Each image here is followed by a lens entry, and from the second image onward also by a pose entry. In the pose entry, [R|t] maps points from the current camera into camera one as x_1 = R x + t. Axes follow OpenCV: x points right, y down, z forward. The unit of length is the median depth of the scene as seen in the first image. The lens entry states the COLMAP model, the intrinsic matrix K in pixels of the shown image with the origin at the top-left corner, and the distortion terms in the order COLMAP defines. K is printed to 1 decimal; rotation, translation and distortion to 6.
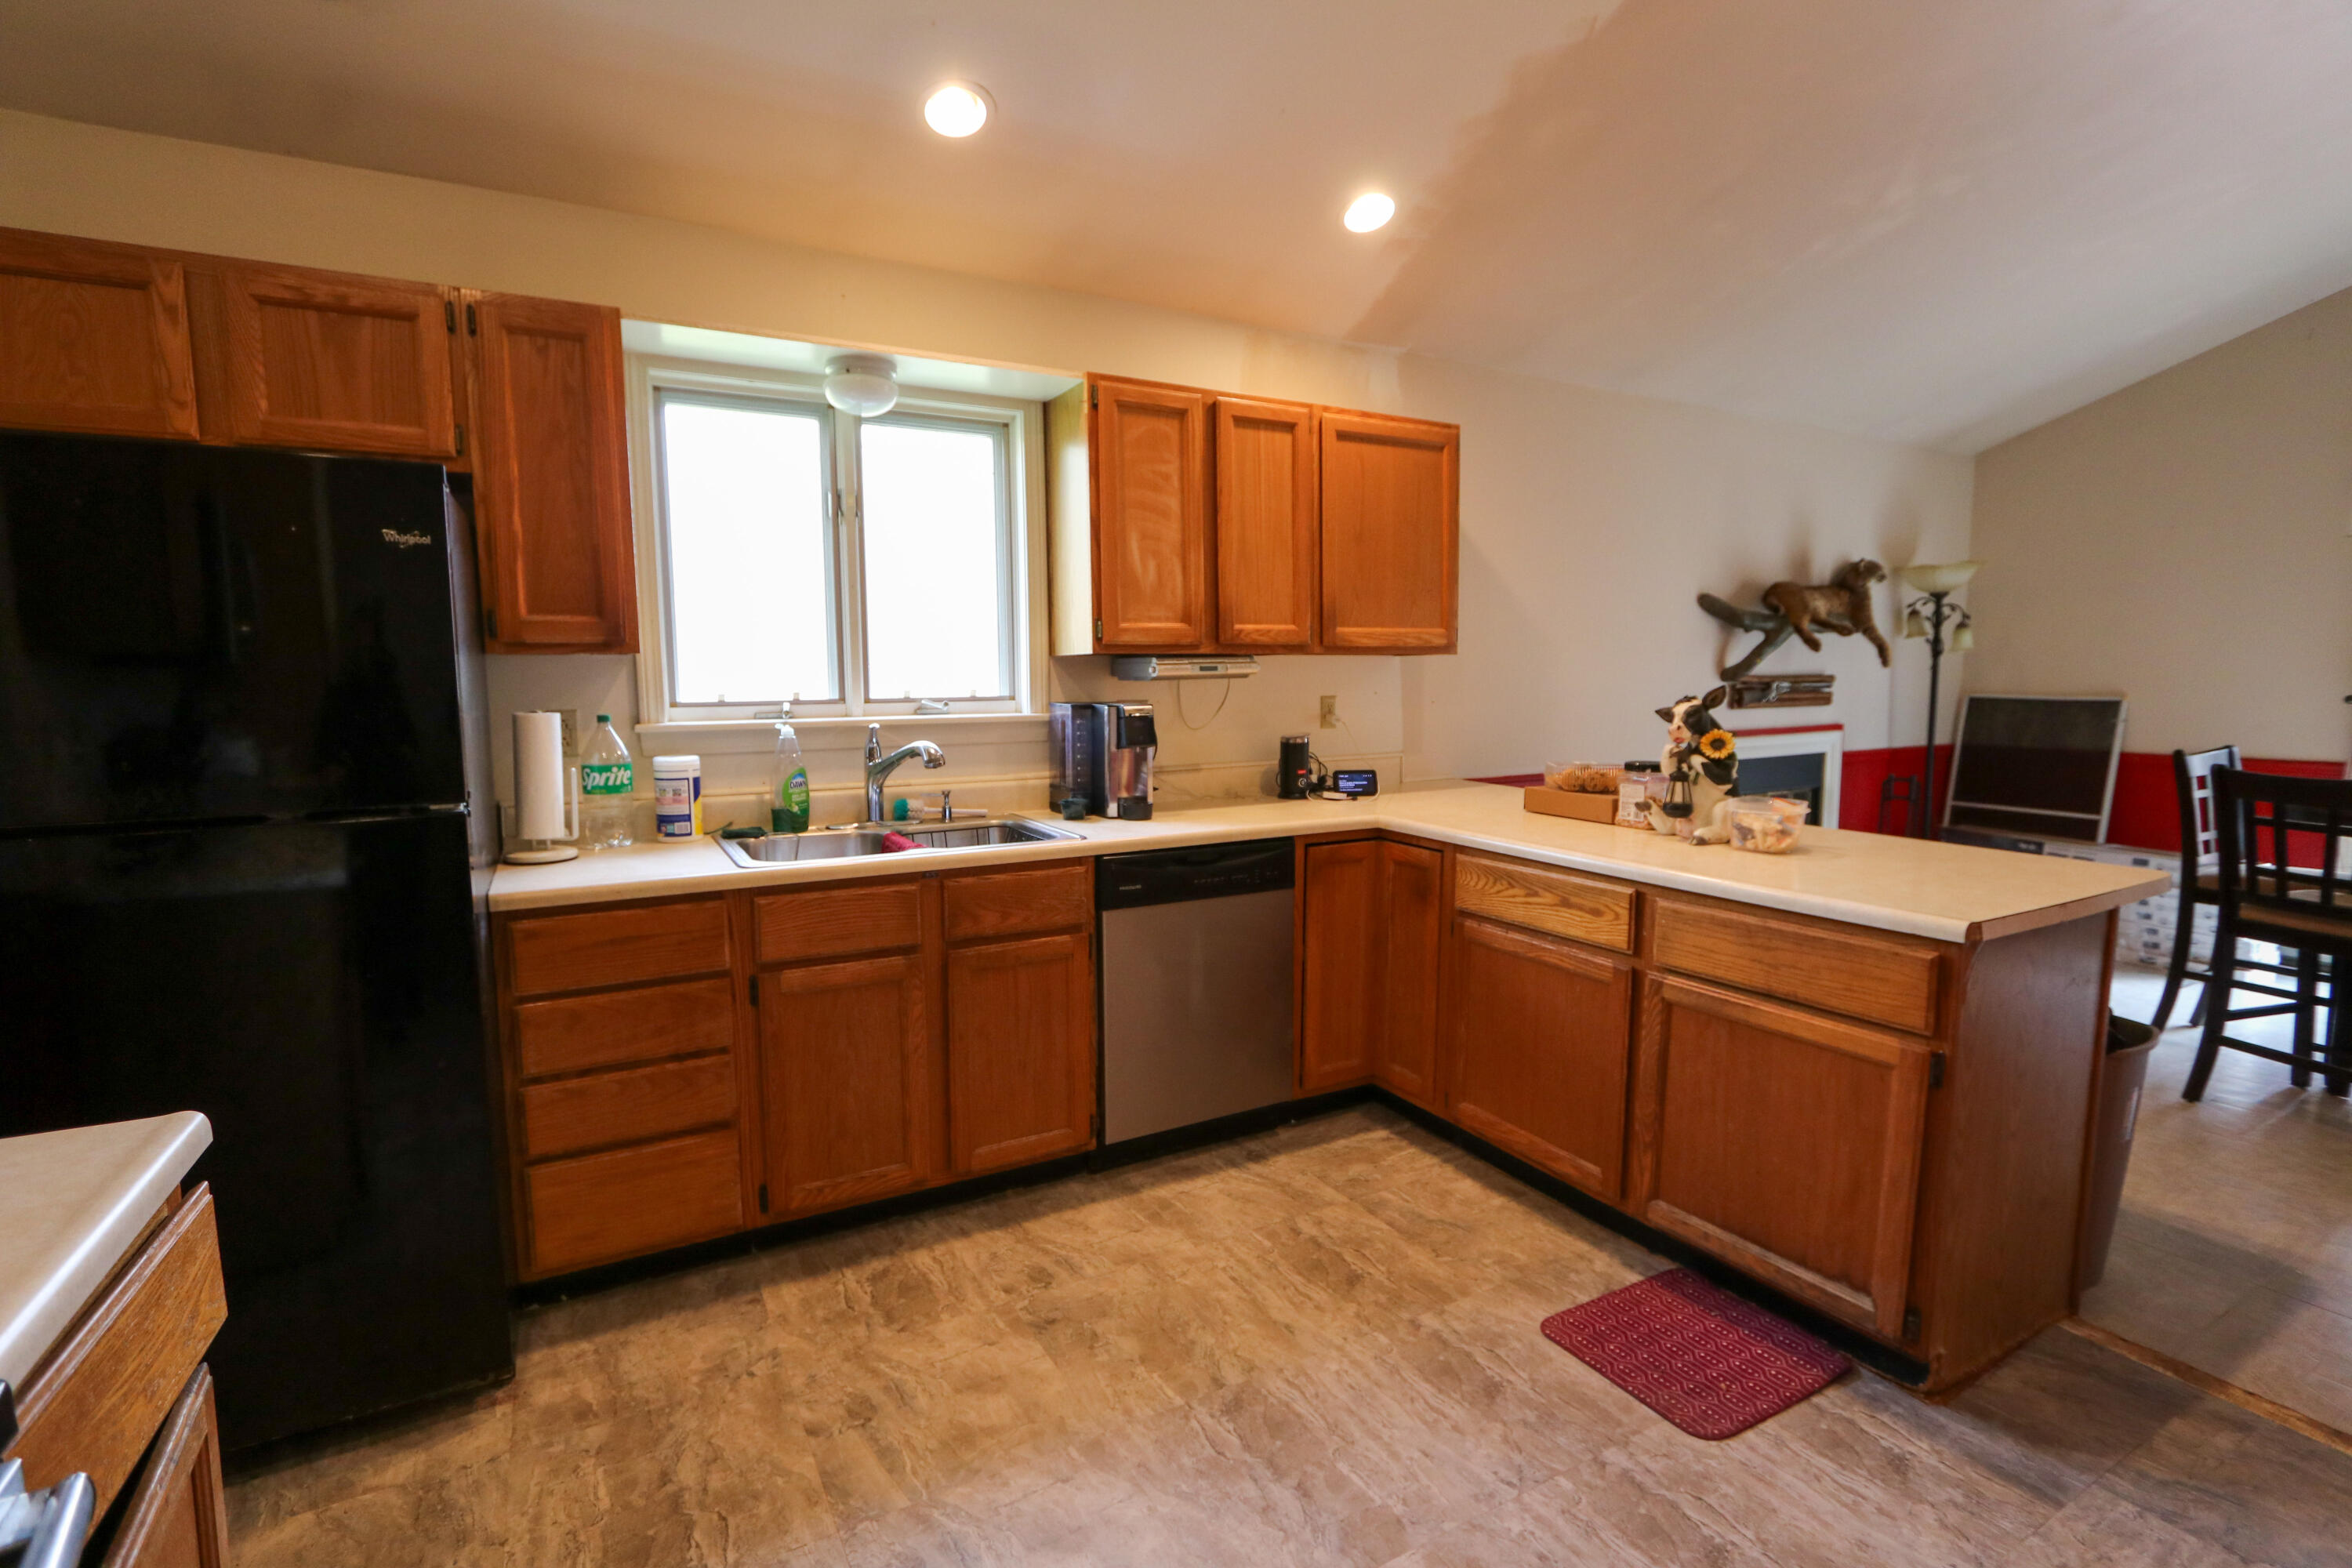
lens RADIAL K [[1077.8, 0, 1169.8], [0, 1077.8, 787.0], [0, 0, 1]] dist [-0.015016, 0.000340]
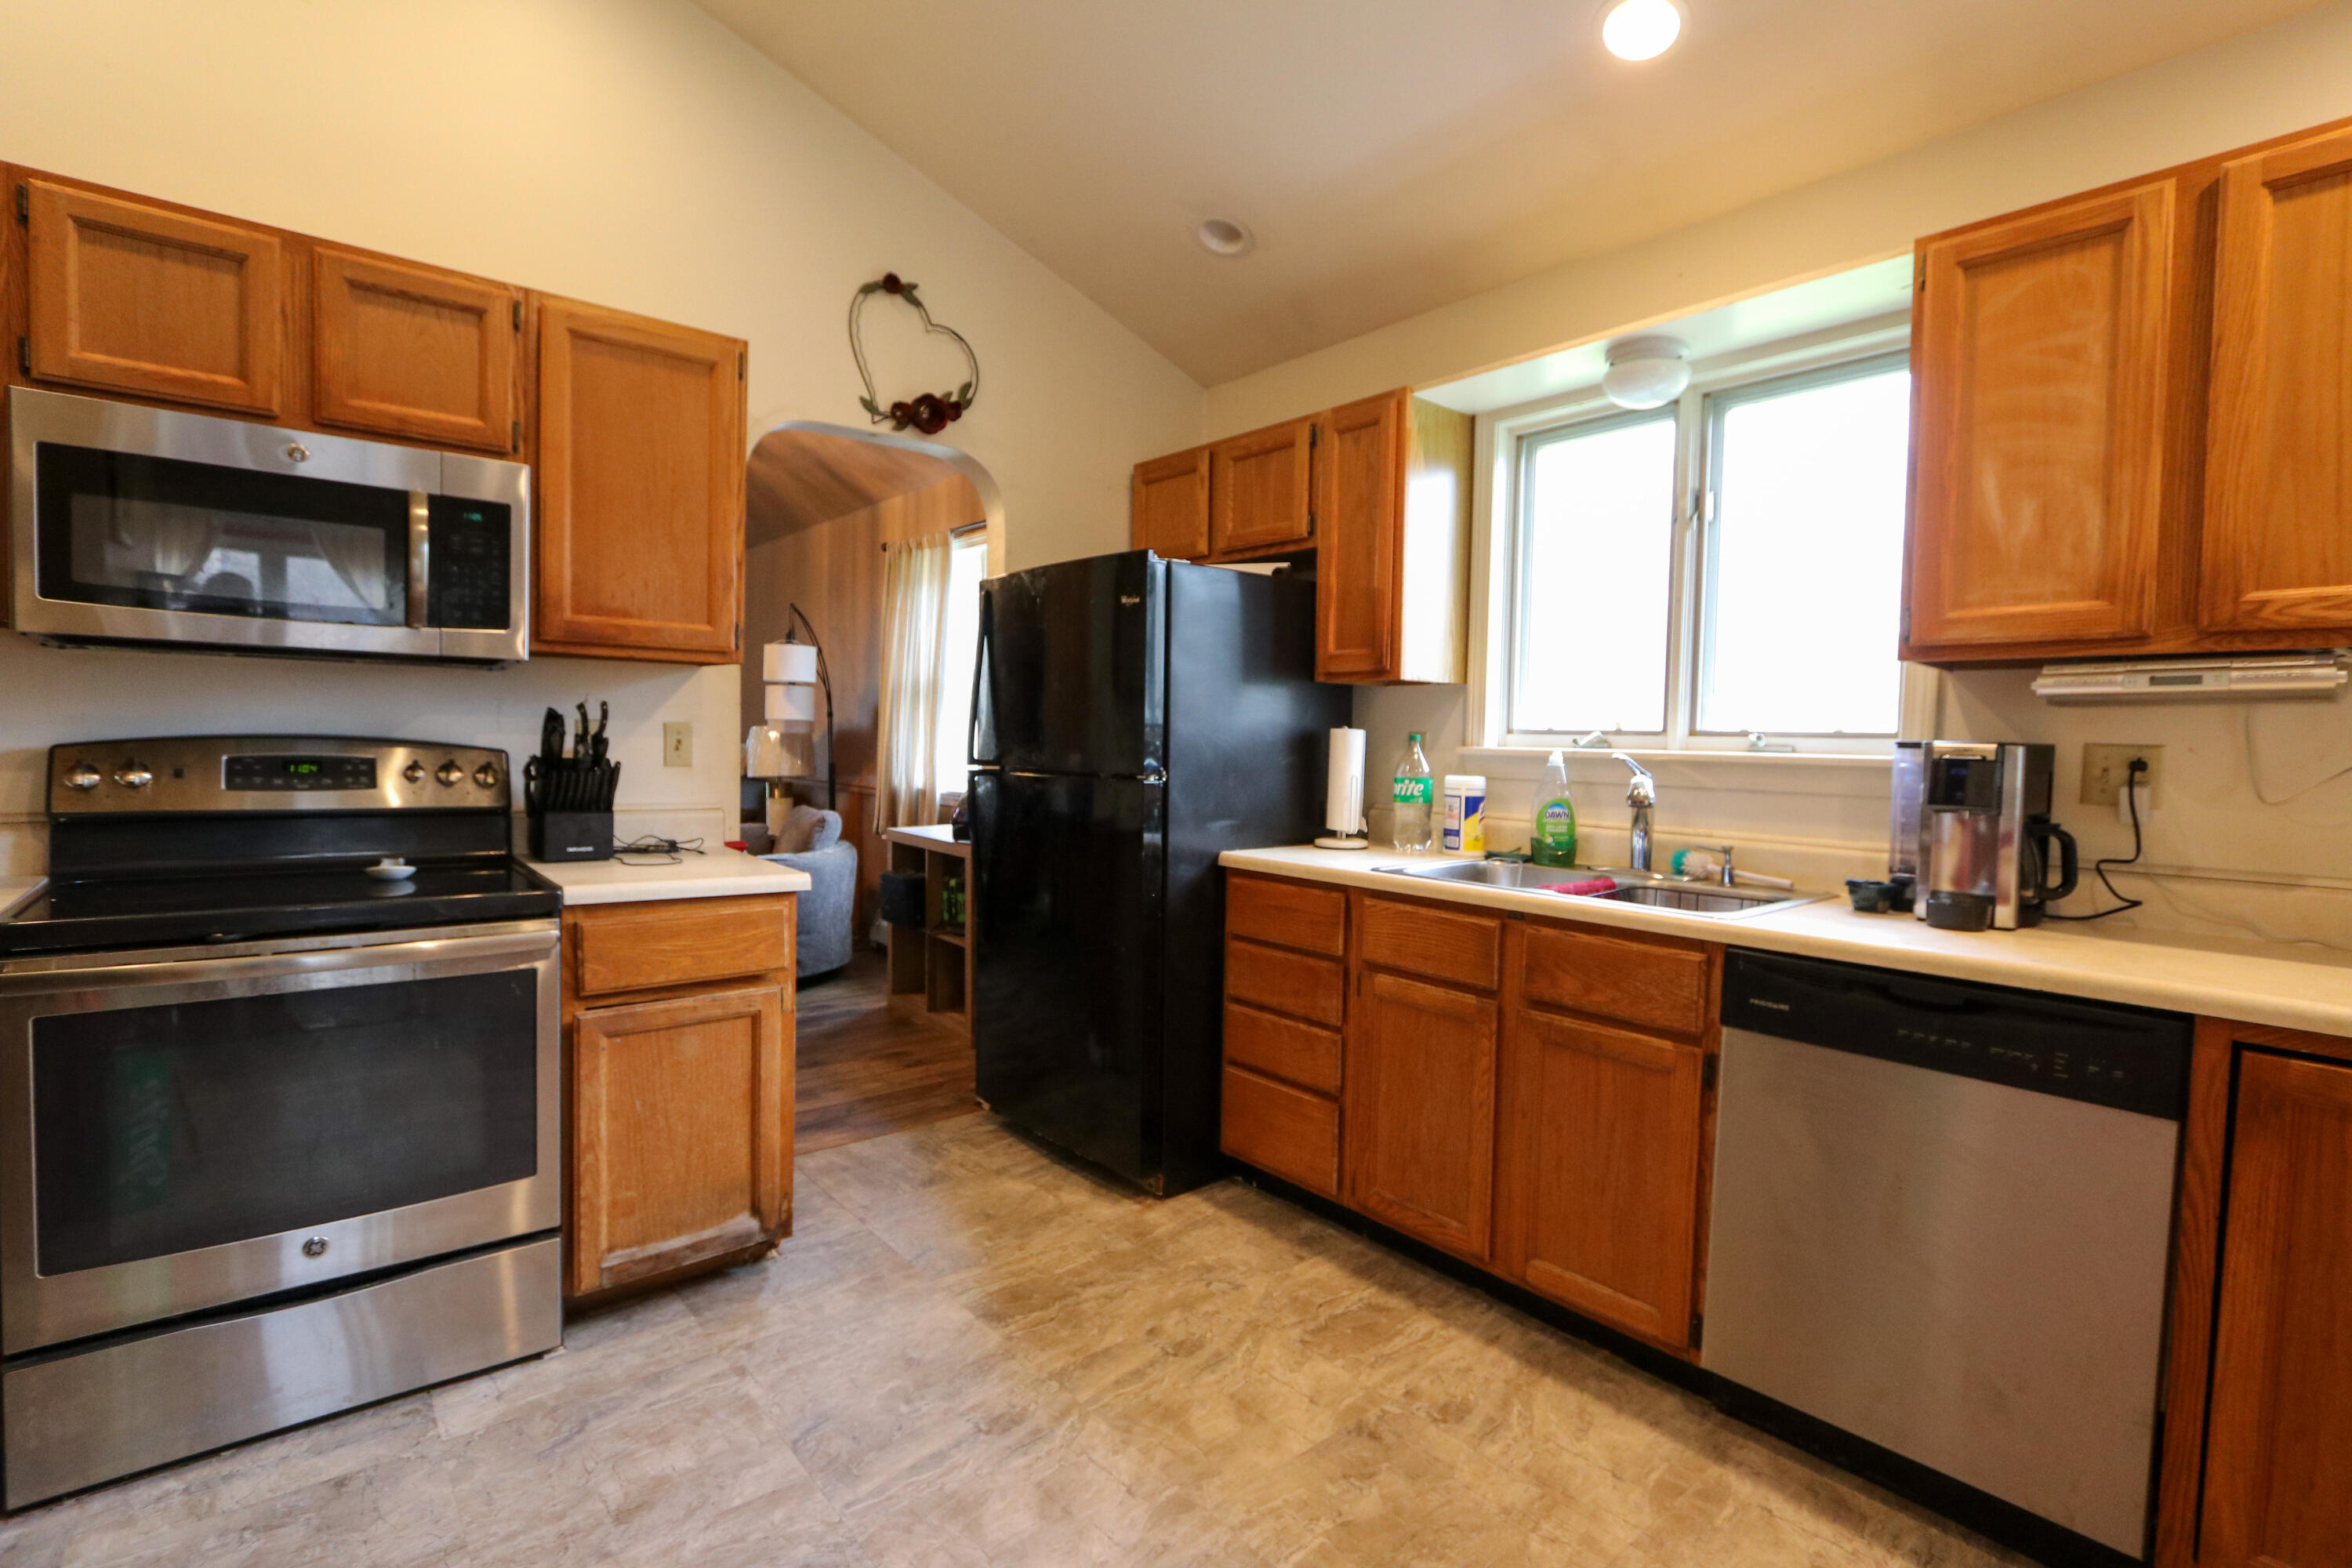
lens RADIAL K [[1077.8, 0, 1166.6], [0, 1077.8, 782.6], [0, 0, 1]] dist [-0.015016, 0.000340]
pose [[0.189225, 0.051193, -0.980598, 0.588180], [-0.129092, 0.991269, 0.026840, -0.013505], [0.973411, 0.121509, 0.194182, 0.545616]]
